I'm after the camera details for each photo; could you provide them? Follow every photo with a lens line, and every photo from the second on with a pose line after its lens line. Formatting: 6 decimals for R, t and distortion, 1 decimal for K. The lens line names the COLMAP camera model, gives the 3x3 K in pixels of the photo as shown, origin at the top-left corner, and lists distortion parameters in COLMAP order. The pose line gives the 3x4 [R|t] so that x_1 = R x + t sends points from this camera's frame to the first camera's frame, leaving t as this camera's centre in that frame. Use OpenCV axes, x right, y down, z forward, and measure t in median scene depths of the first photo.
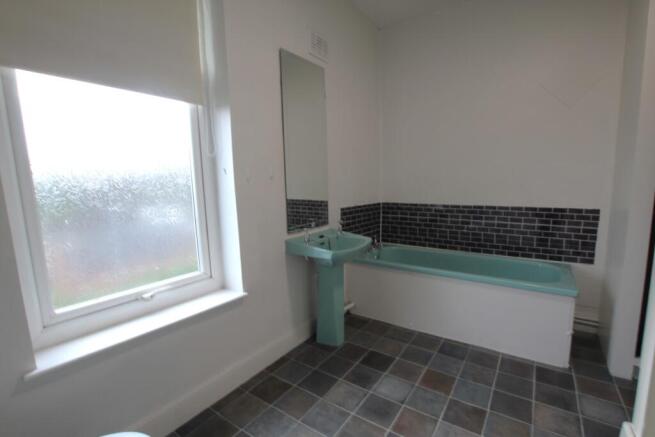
lens RADIAL K [[306.1, 0, 328.2], [0, 306.1, 225.8], [0, 0, 1]] dist [-0.031242, -0.000016]
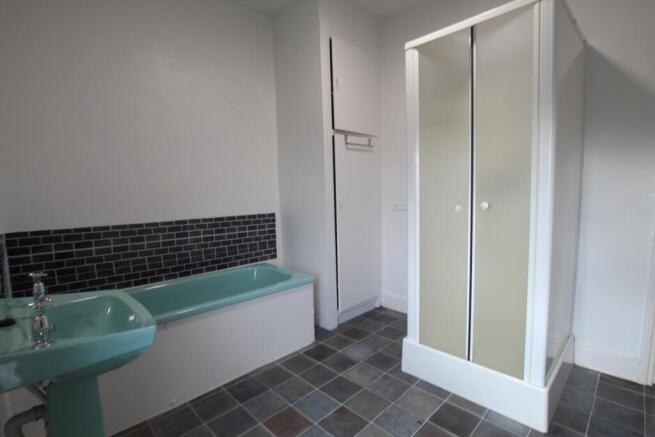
lens RADIAL K [[322.2, 0, 329.6], [0, 322.2, 221.9], [0, 0, 1]] dist [-0.001561, -0.000098]
pose [[0.182745, -0.079251, 0.979961, -0.361119], [0.162438, 0.985481, 0.049405, -0.047330], [-0.969648, 0.150155, 0.192965, 0.516896]]
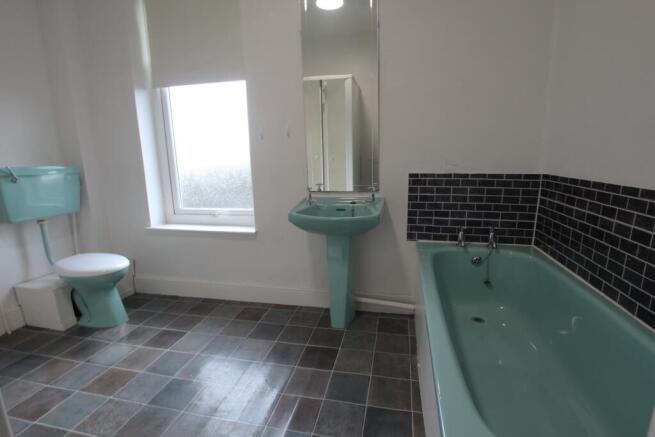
lens RADIAL K [[322.2, 0, 329.6], [0, 322.2, 221.9], [0, 0, 1]] dist [-0.001561, -0.000098]
pose [[0.372708, 0.191703, -0.907931, 0.817707], [-0.127269, 0.979742, 0.154621, -0.046617], [0.919180, 0.057923, 0.389556, 0.611235]]
